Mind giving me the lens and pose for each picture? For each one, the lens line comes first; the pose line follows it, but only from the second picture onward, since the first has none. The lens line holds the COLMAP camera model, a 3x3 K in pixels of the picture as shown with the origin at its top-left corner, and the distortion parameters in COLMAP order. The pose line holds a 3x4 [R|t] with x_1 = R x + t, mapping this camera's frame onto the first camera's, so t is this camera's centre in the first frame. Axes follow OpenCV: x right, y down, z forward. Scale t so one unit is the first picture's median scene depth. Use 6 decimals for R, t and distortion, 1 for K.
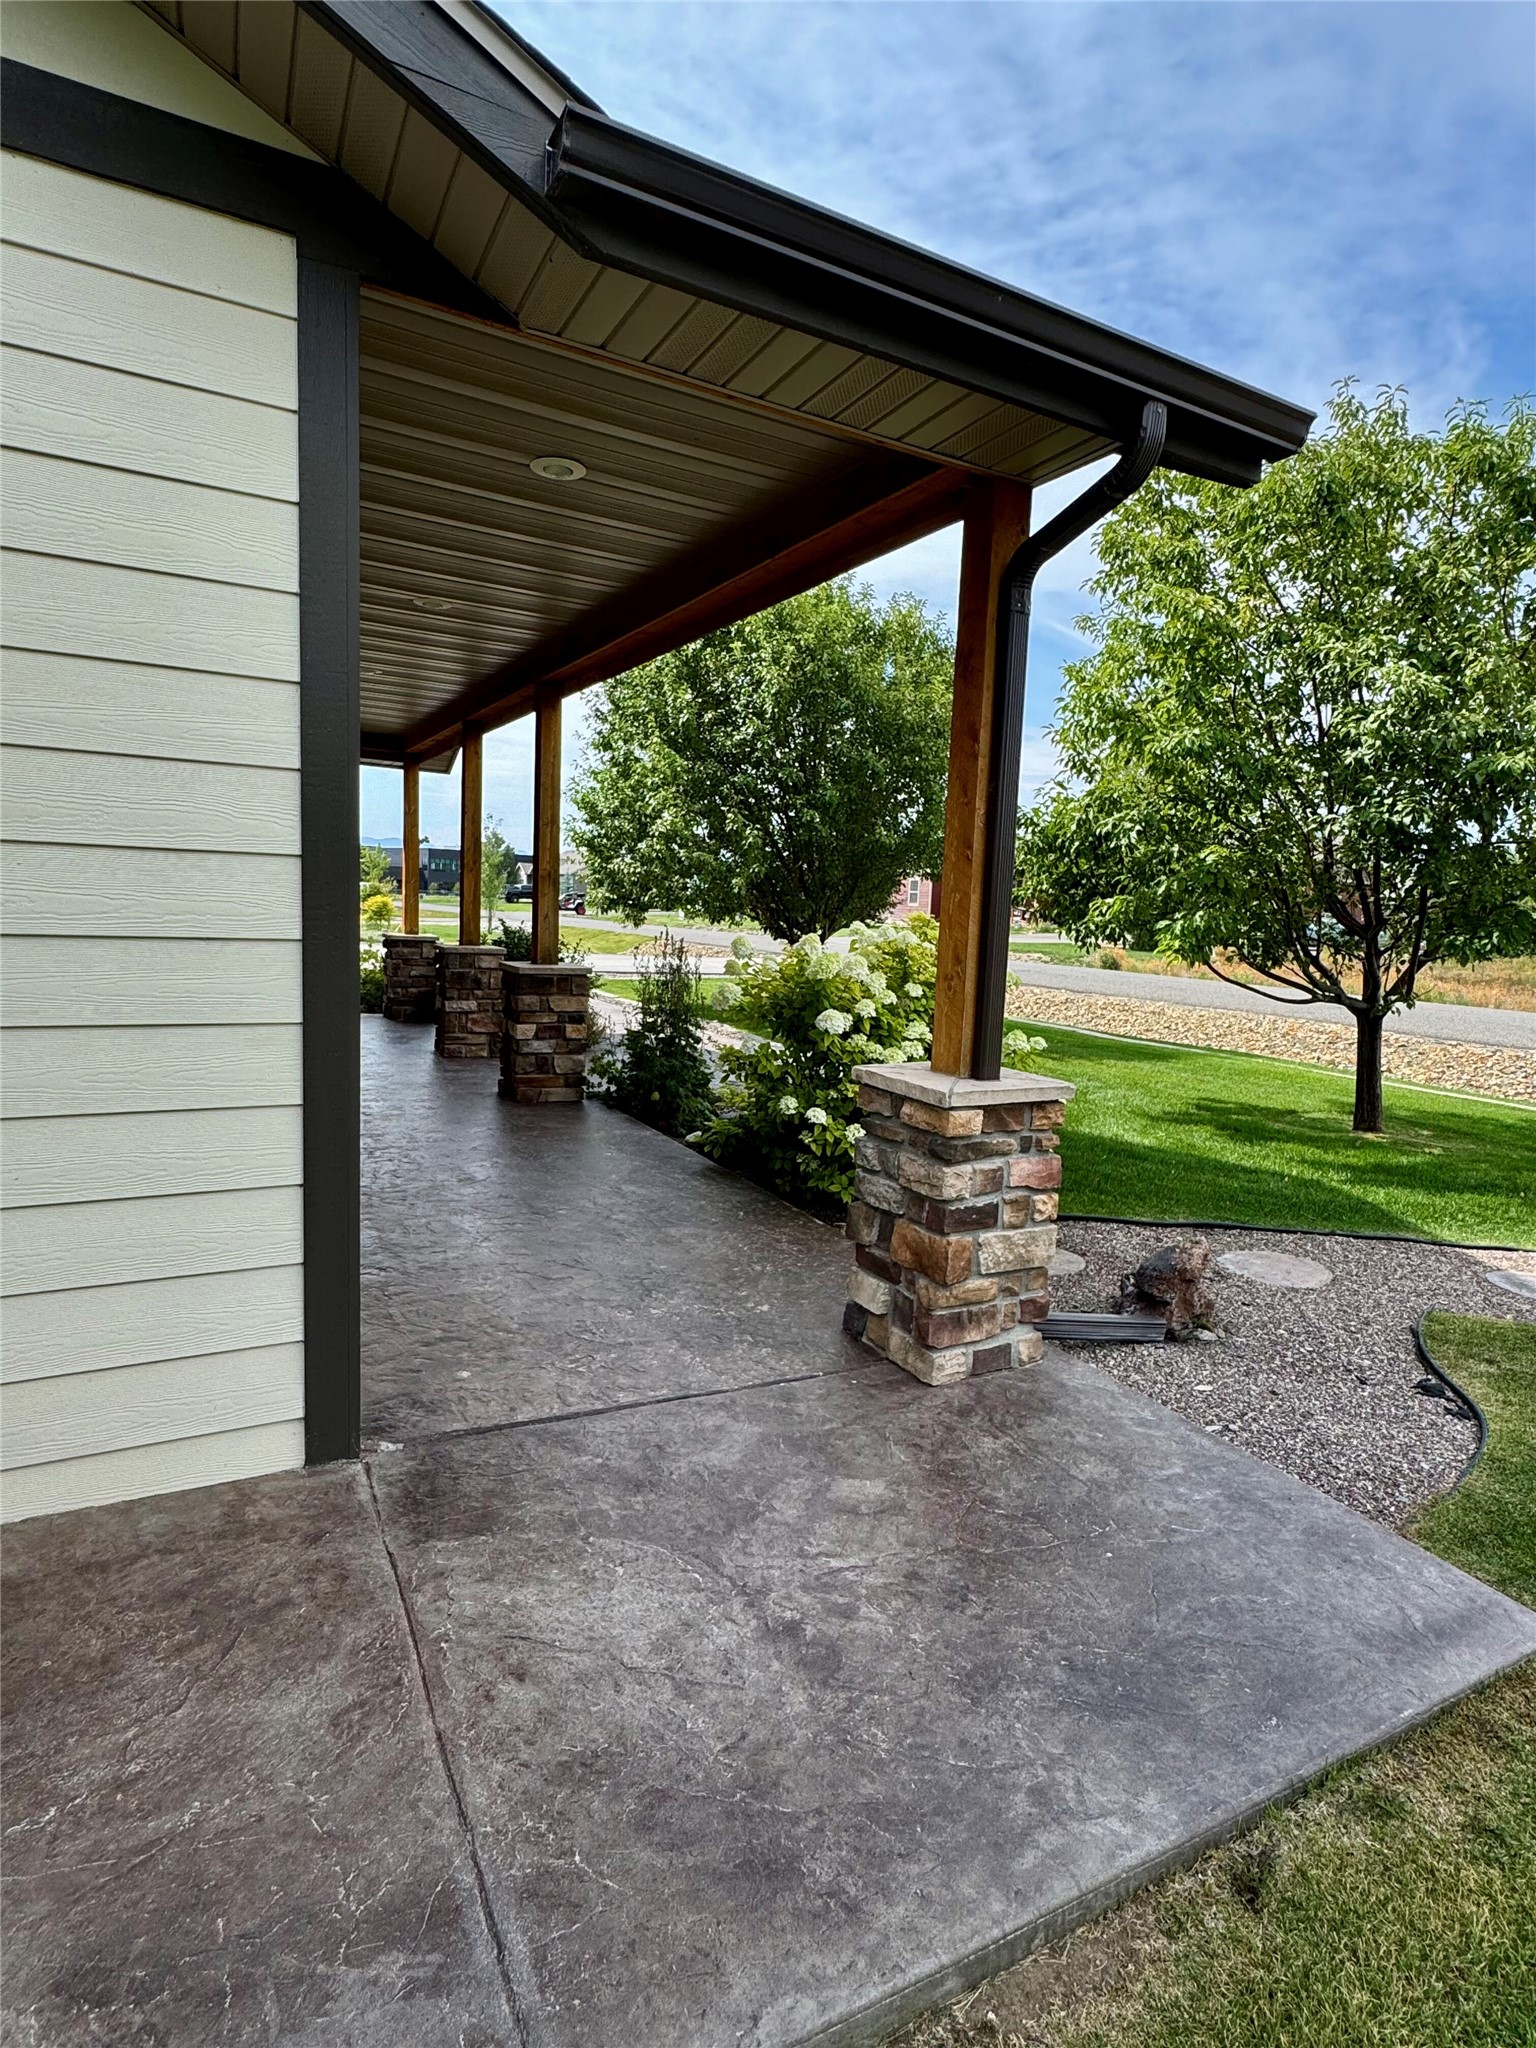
lens RADIAL K [[1071.6, 0, 768.9], [0, 1071.6, 1025.8], [0, 0, 1]] dist [-0.003984, 0.000166]
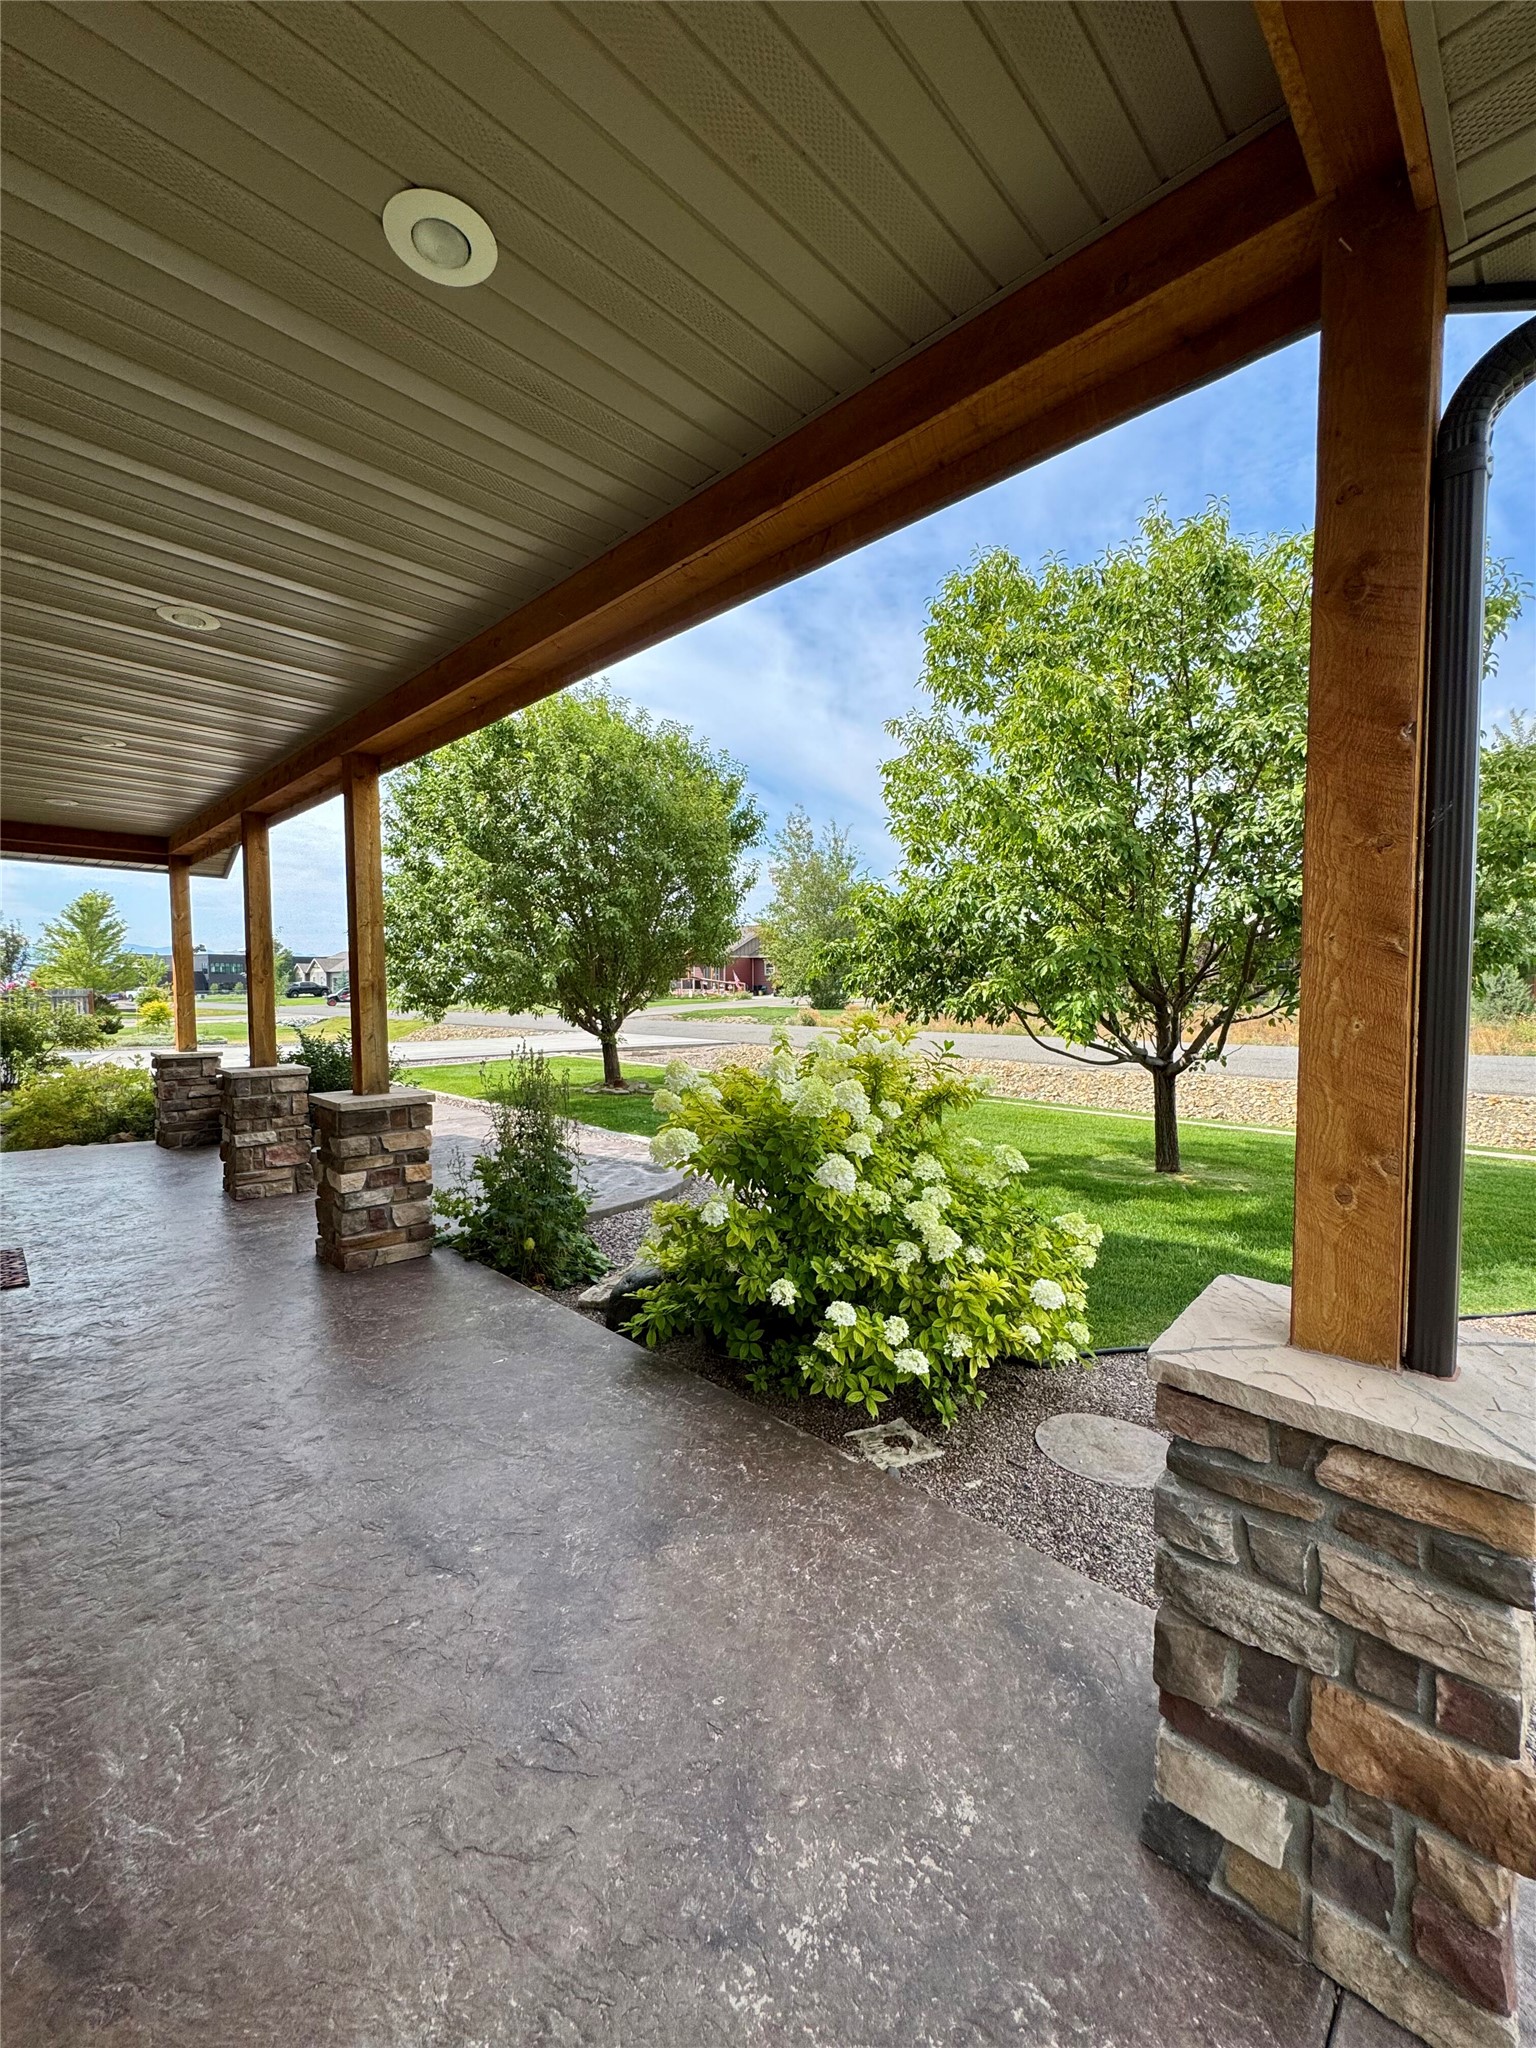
lens RADIAL K [[818.7, 0, 770.3], [0, 818.7, 1024.8], [0, 0, 1]] dist [-0.004747, 0.000841]
pose [[0.955353, -0.064435, 0.288357, -0.085791], [0.081509, 0.995536, -0.047587, -0.050502], [-0.284003, 0.068966, 0.956340, 0.279879]]
